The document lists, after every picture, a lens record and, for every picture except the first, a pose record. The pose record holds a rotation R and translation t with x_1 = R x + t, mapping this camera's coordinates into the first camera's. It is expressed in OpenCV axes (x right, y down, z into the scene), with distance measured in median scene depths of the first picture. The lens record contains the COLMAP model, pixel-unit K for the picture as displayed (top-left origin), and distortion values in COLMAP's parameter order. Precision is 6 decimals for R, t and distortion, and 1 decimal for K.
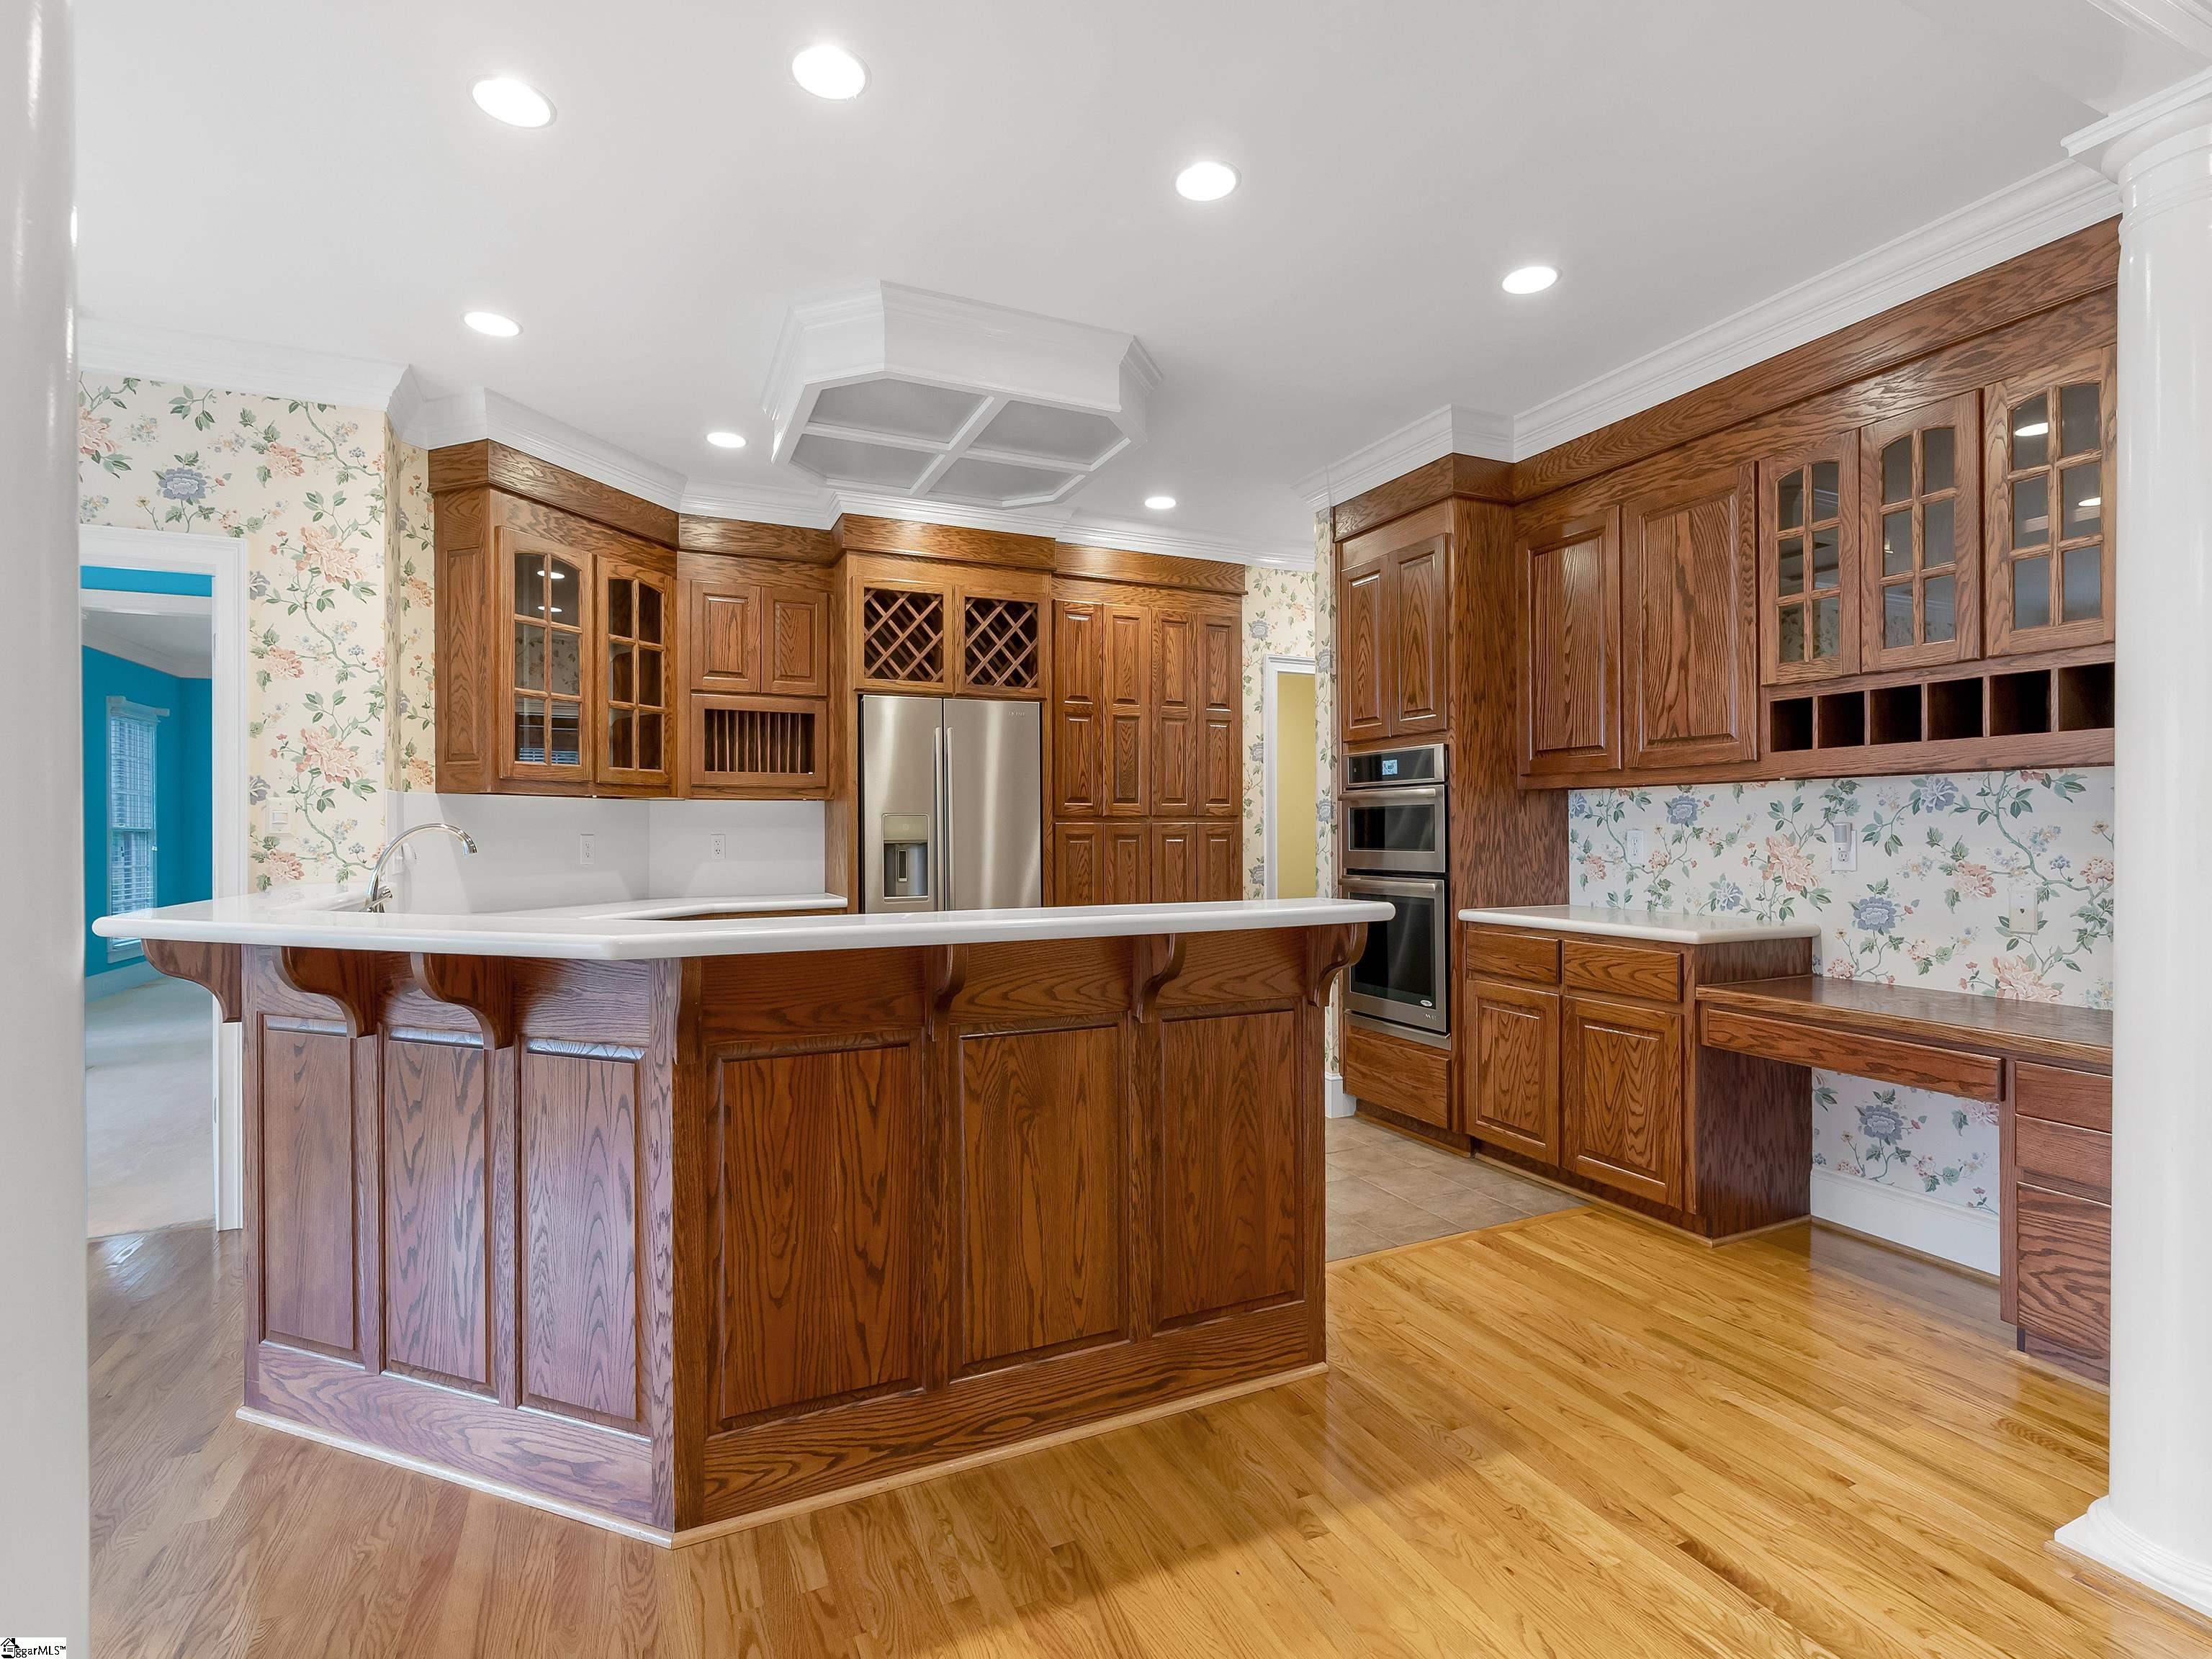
lens RADIAL K [[1058.5, 0, 1114.9], [0, 1058.5, 829.0], [0, 0, 1]] dist [0.002529, 0.002075]
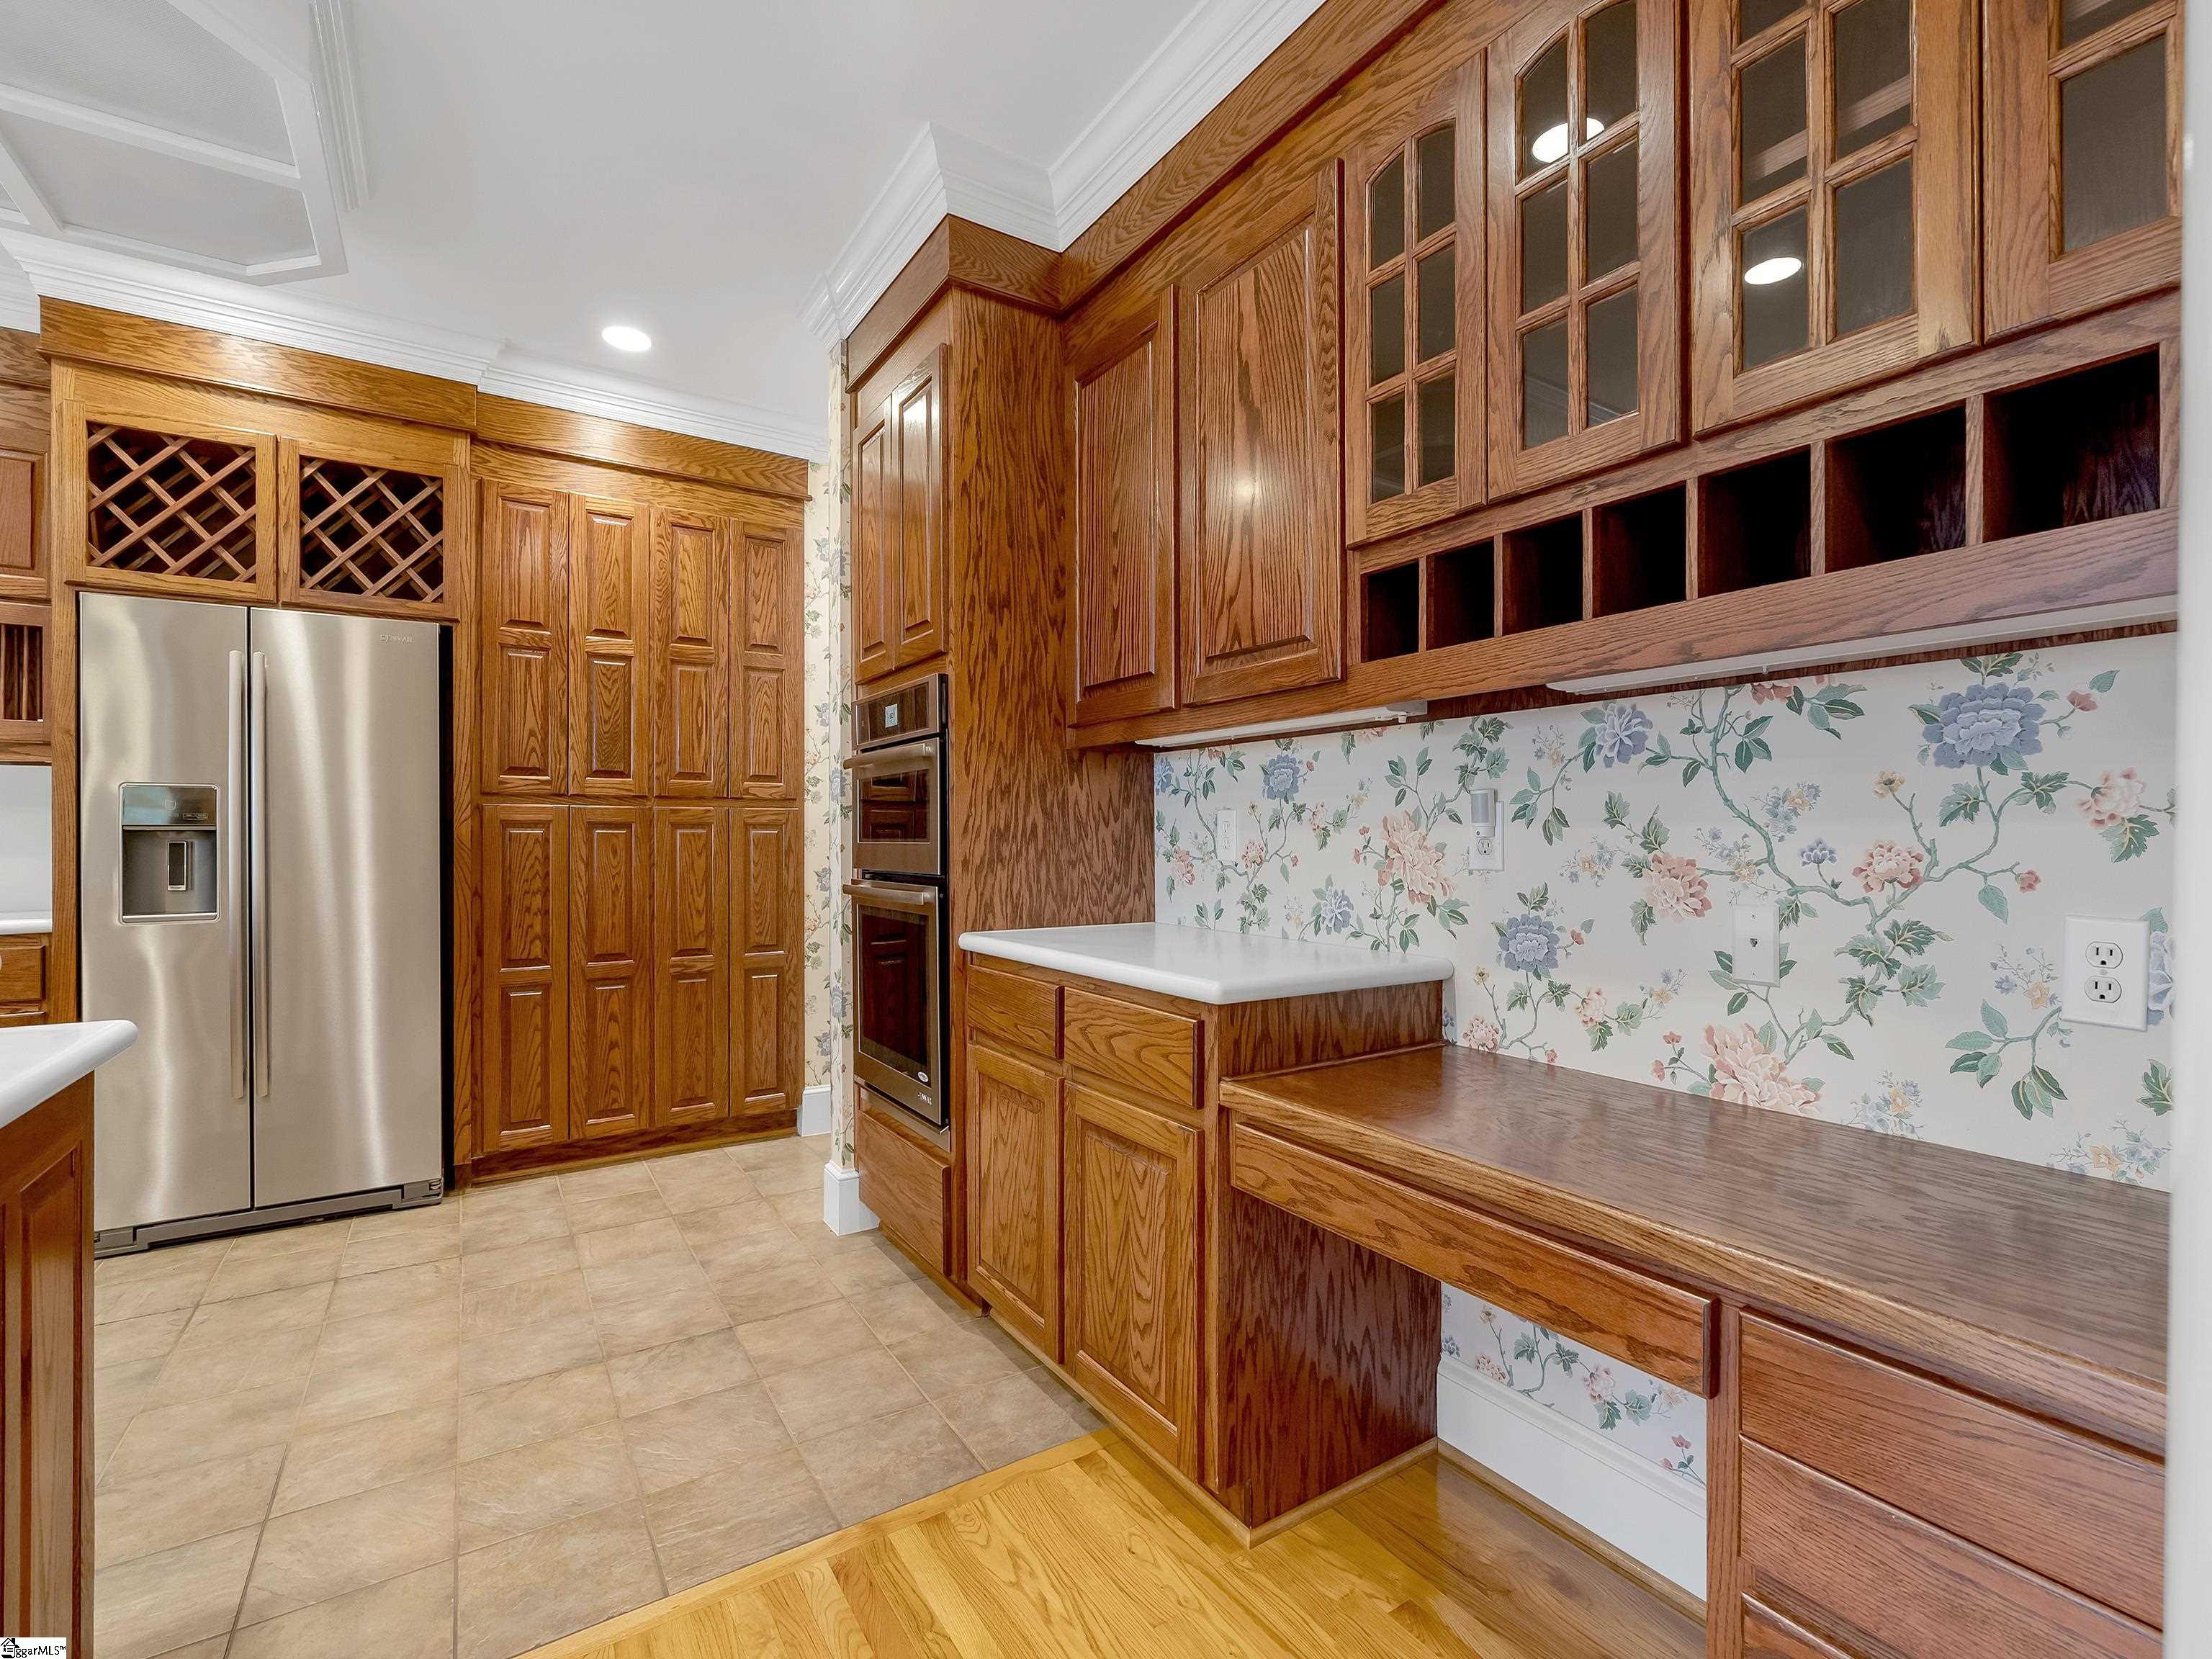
lens RADIAL K [[1004.0, 0, 1108.0], [0, 1004.0, 836.7], [0, 0, 1]] dist [-0.003702, 0.002673]
pose [[0.990509, 0.004048, 0.137390, 0.383999], [-0.004132, 0.999991, 0.000322, 0.020436], [-0.137388, -0.000887, 0.990517, 0.451894]]
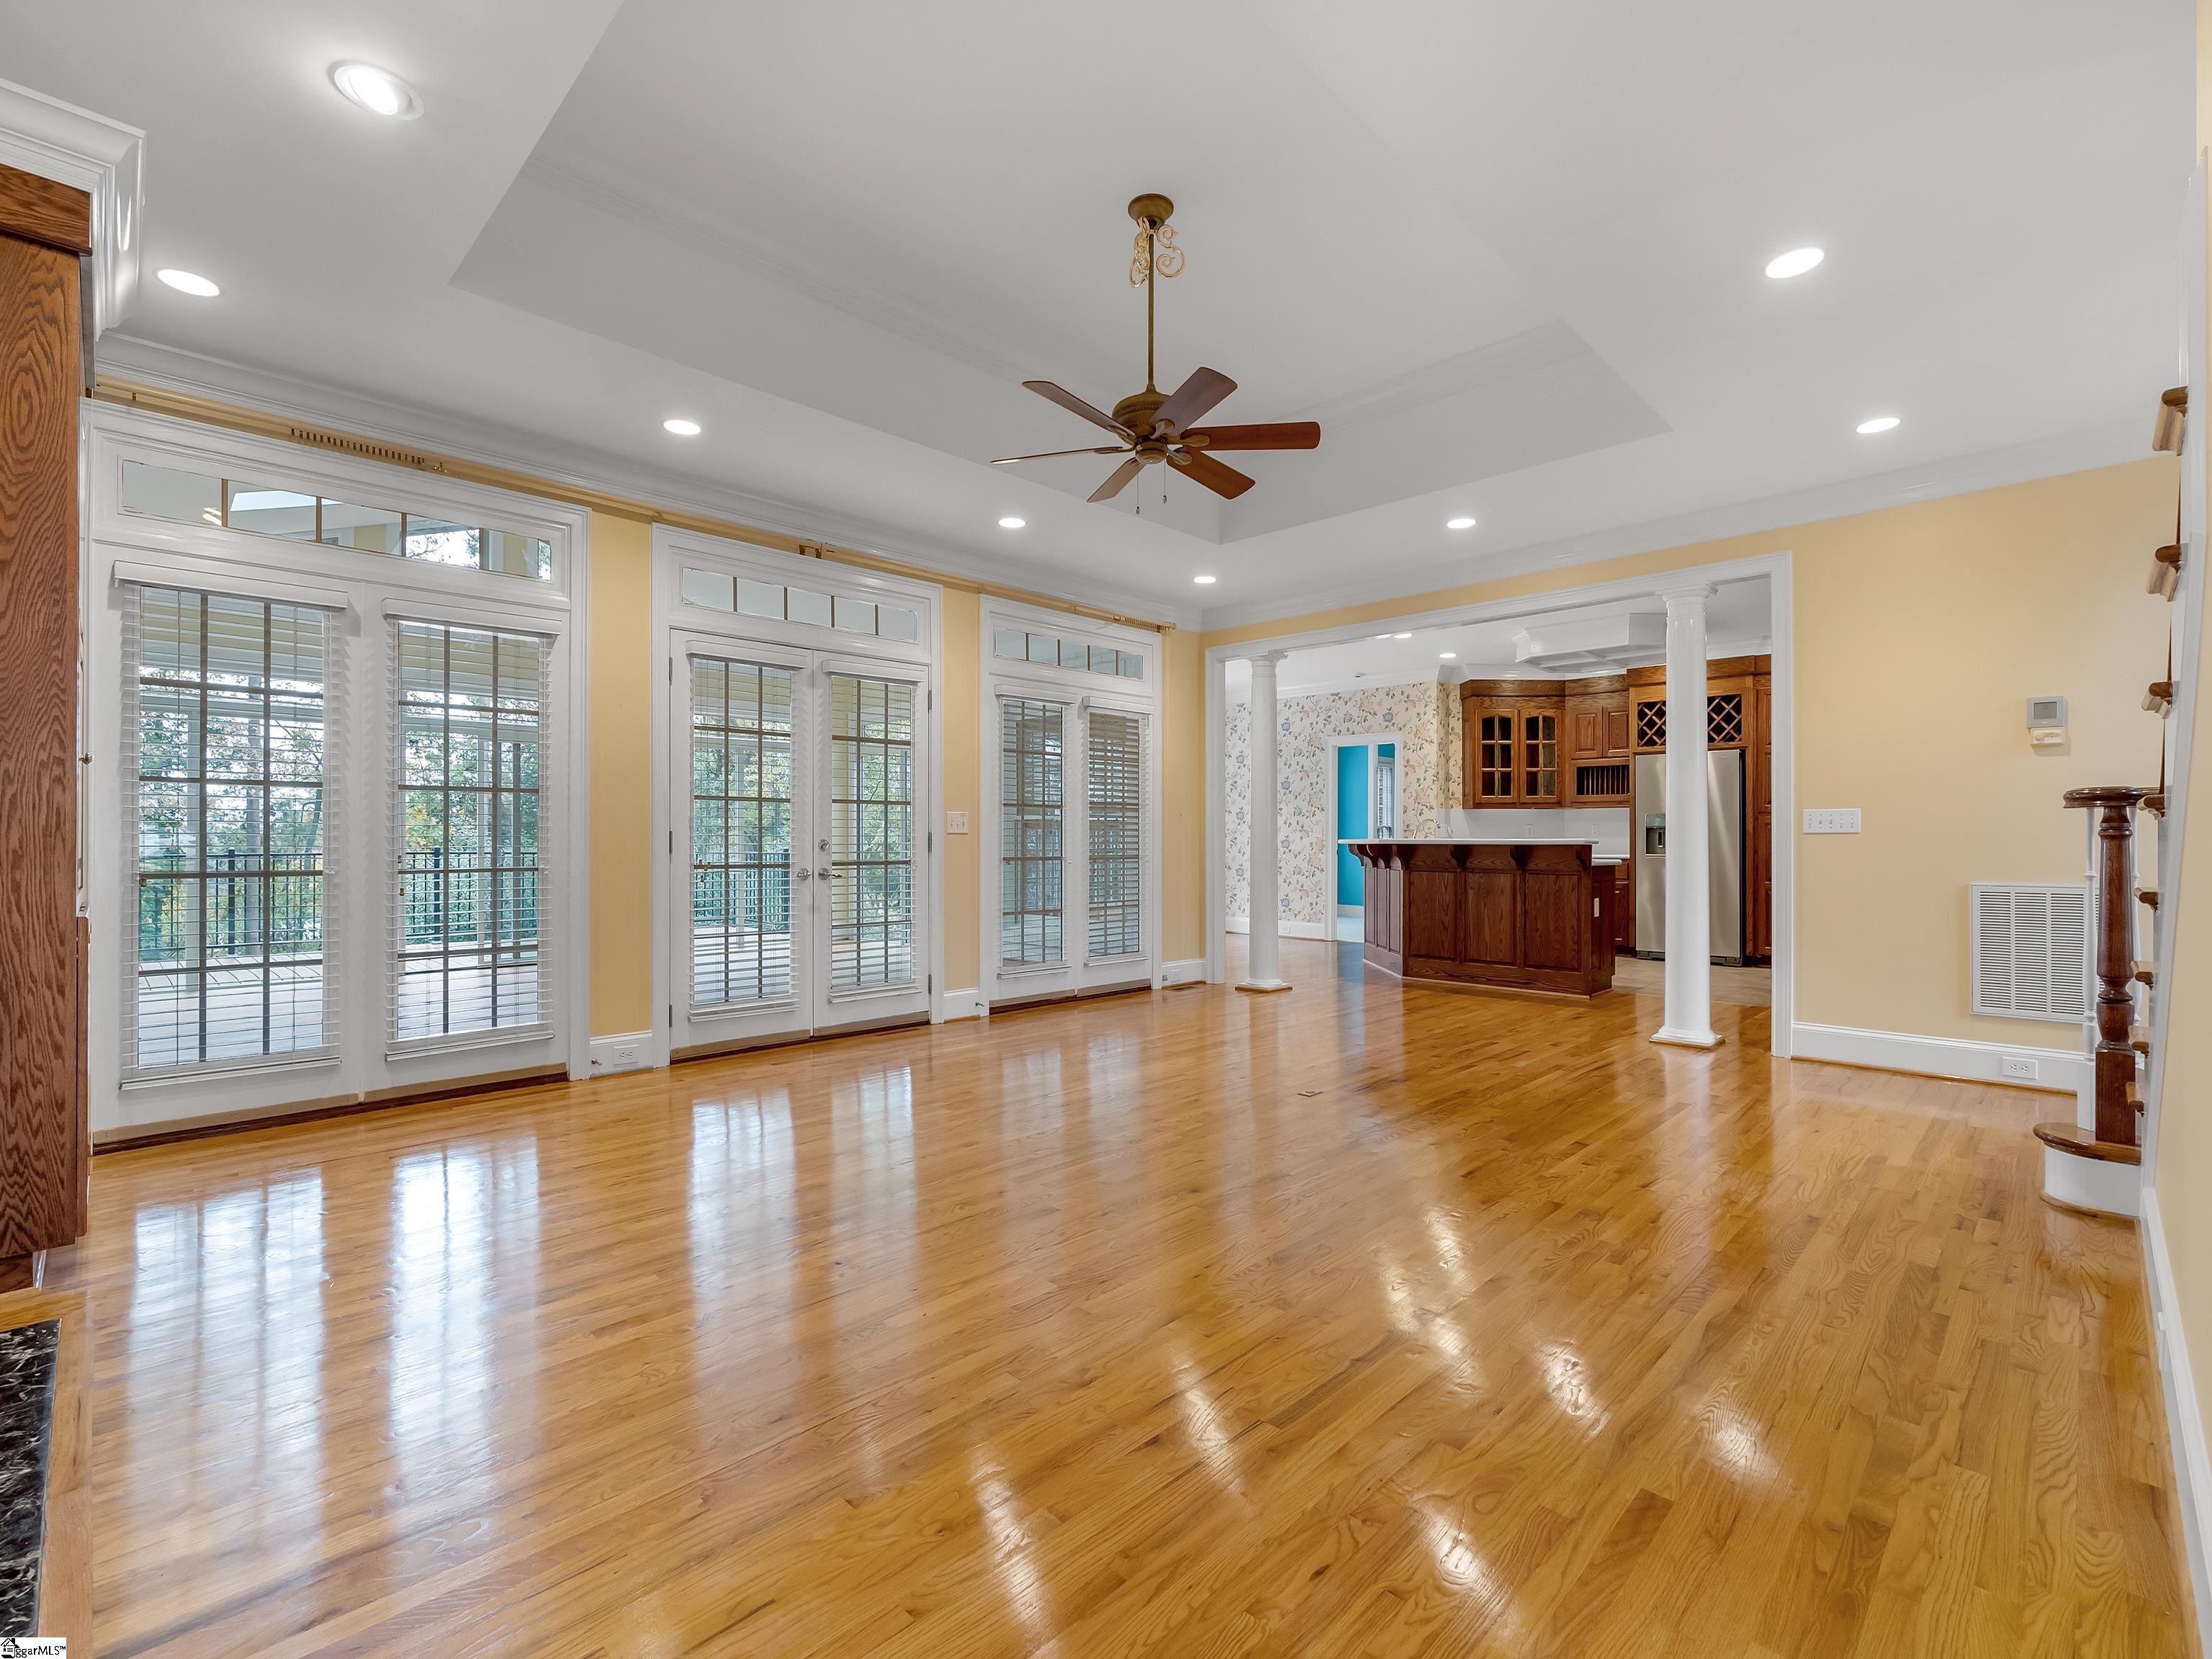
lens RADIAL K [[1004.0, 0, 1106.9], [0, 1004.0, 836.8], [0, 0, 1]] dist [-0.003702, 0.002673]
pose [[0.353619, 0.001507, -0.935388, 1.666940], [-0.003528, 0.999994, 0.000278, 0.047453], [0.935383, 0.003201, 0.353622, -0.884627]]
